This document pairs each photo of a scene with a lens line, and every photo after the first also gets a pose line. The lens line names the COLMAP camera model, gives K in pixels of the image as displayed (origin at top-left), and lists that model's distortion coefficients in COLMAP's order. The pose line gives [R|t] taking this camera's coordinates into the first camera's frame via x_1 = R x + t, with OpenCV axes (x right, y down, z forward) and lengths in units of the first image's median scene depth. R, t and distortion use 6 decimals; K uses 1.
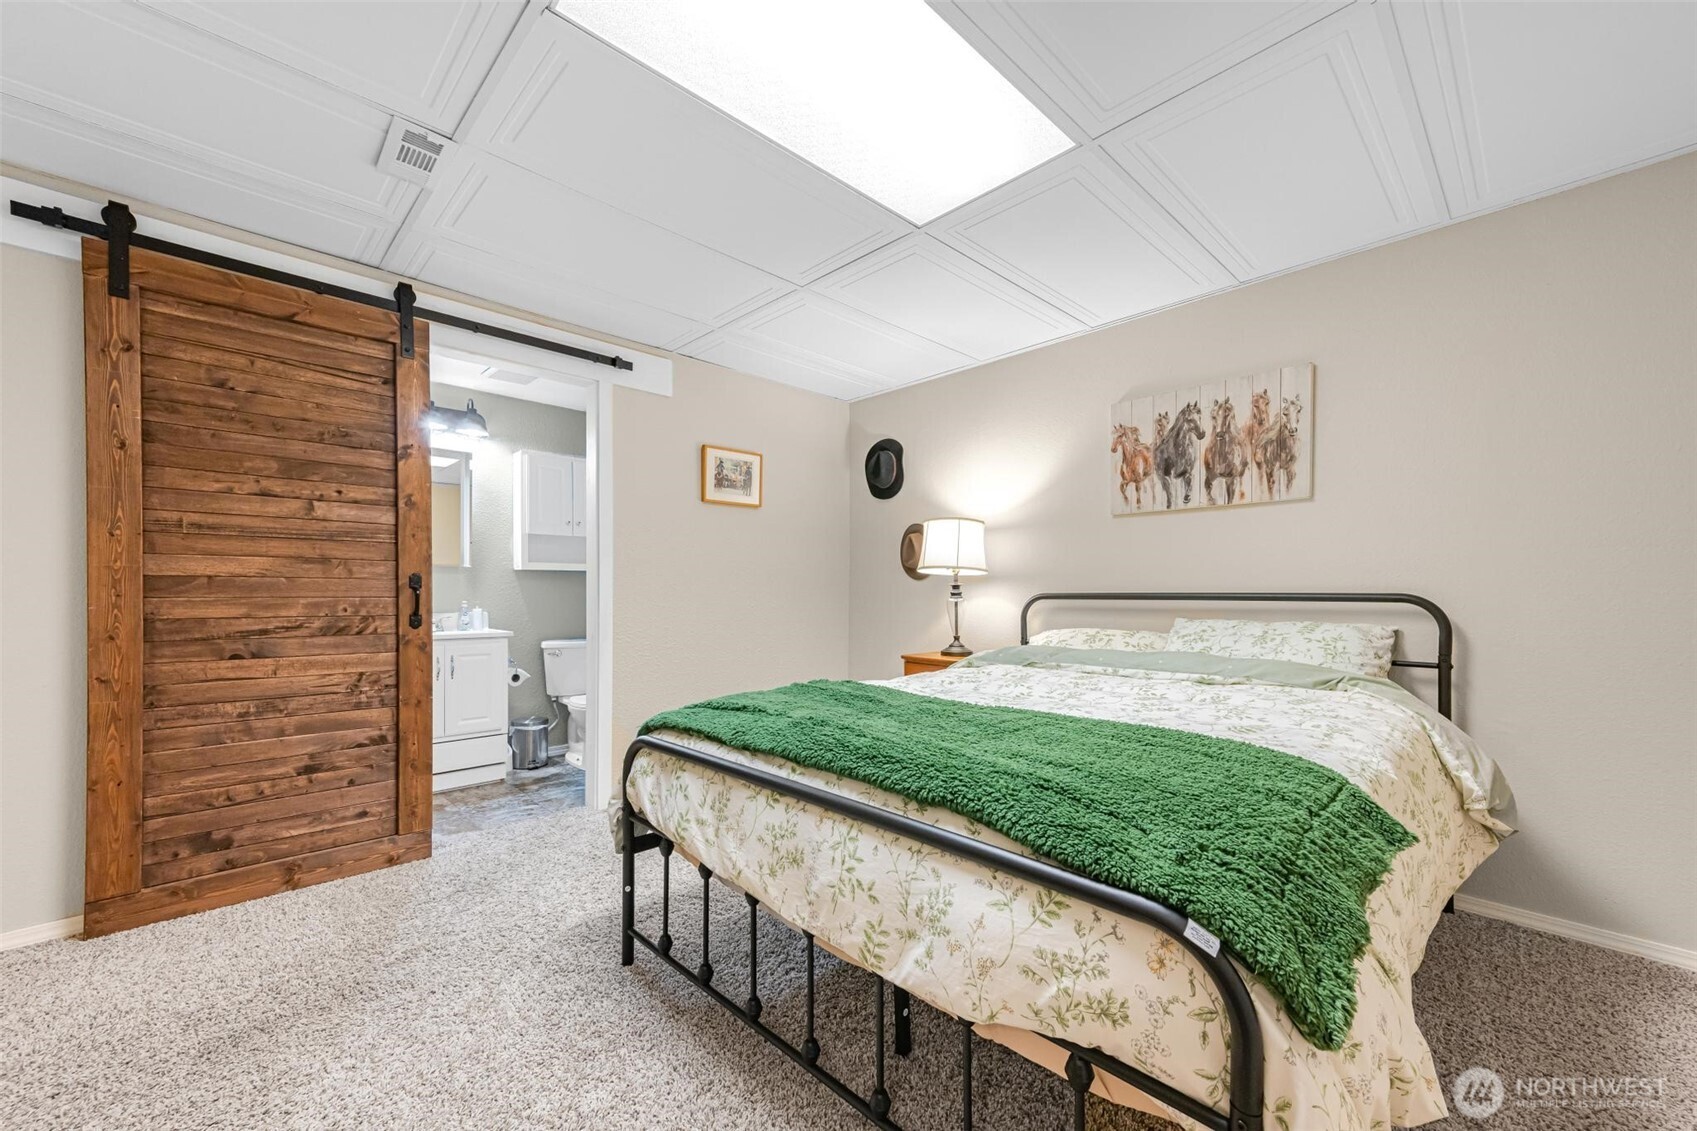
lens RADIAL K [[679.9, 0, 848.5], [0, 679.9, 565.5], [0, 0, 1]] dist [-0.000507, -0.000023]
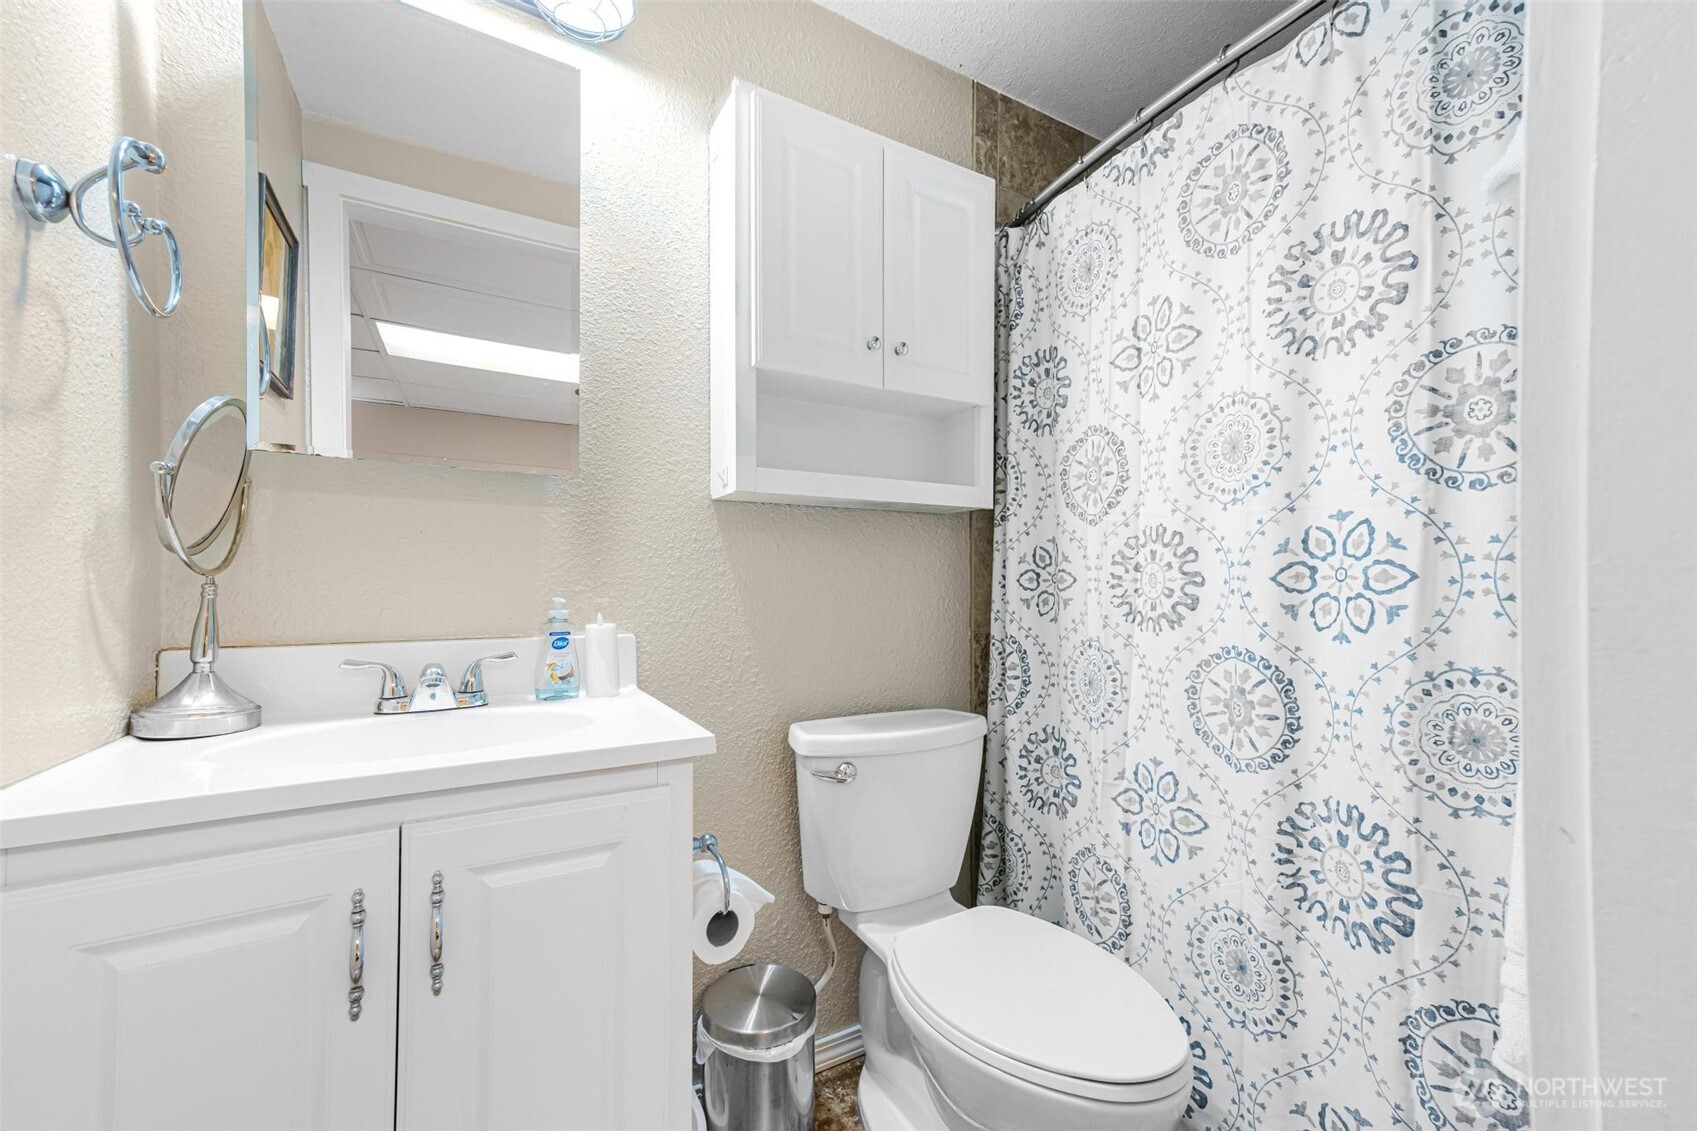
lens RADIAL K [[679.9, 0, 848.5], [0, 679.9, 565.5], [0, 0, 1]] dist [-0.000507, -0.000023]
pose [[0.971149, 0.012218, -0.238158, -0.364280], [-0.005600, 0.999580, 0.028443, 0.027590], [0.238406, -0.026288, 0.970810, 0.728240]]
